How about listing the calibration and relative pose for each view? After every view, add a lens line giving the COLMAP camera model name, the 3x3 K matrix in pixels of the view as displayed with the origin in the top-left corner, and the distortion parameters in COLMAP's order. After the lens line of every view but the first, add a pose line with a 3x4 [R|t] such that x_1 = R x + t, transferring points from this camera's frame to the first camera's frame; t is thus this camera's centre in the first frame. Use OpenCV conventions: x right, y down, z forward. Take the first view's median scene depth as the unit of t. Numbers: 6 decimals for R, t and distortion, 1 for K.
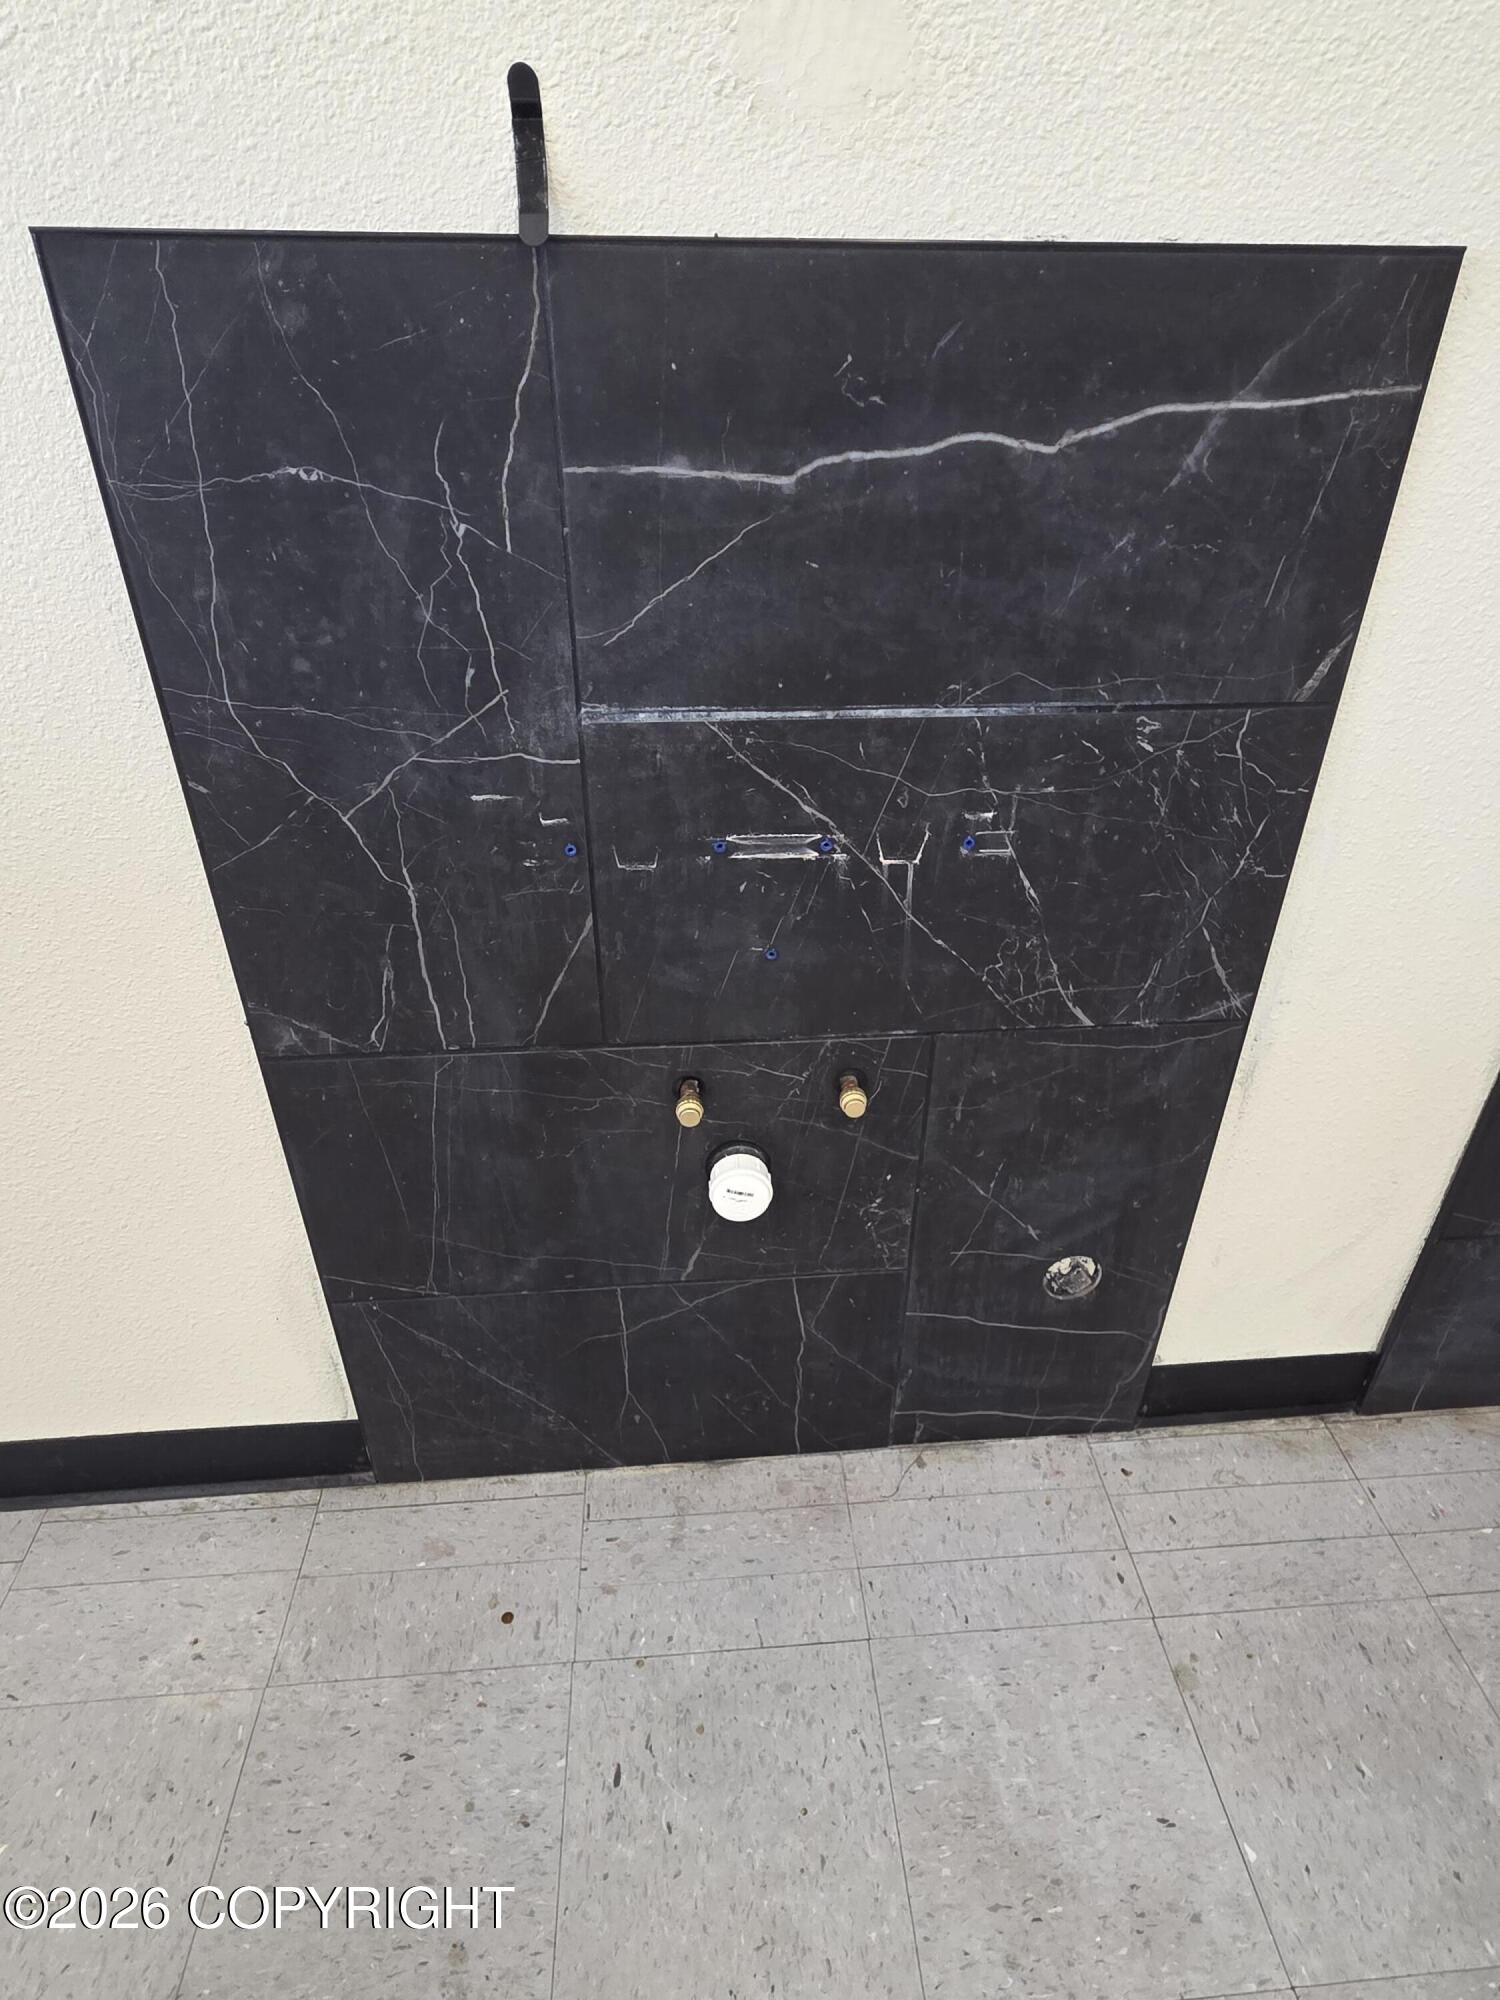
lens RADIAL K [[1106.1, 0, 757.3], [0, 1106.1, 989.5], [0, 0, 1]] dist [0.005086, -0.000019]
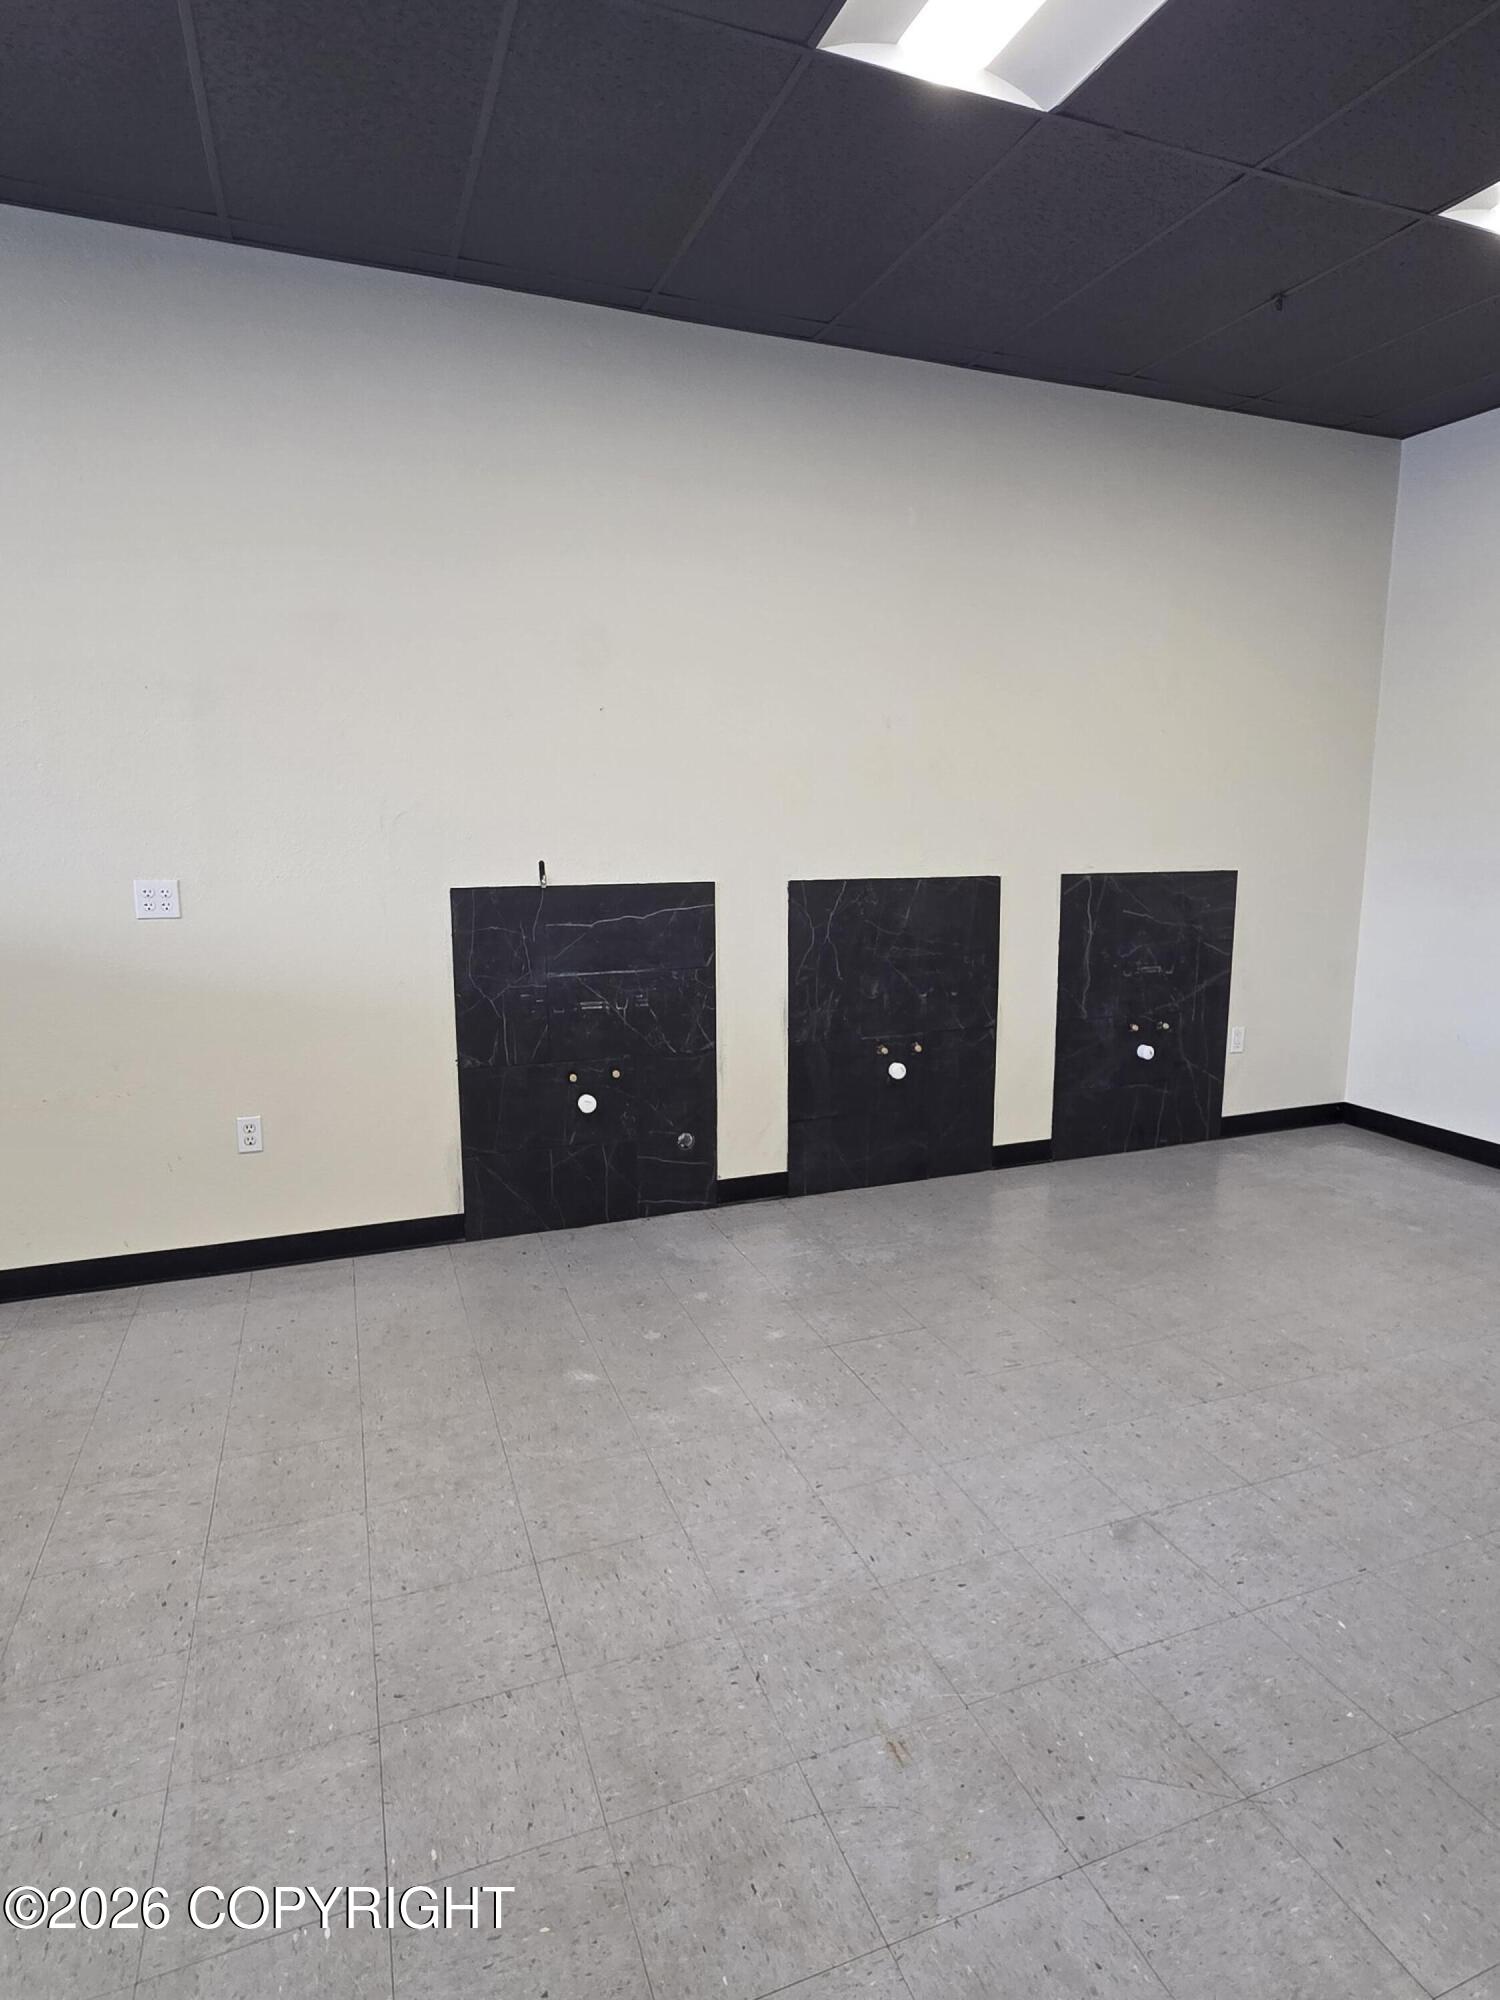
lens RADIAL K [[1106.1, 0, 747.2], [0, 1106.1, 998.9], [0, 0, 1]] dist [0.005086, -0.000019]
pose [[0.959794, -0.055566, 0.275151, -0.549588], [0.151922, 0.927072, -0.342721, 1.323847], [-0.236041, 0.370743, 0.898240, -2.804302]]
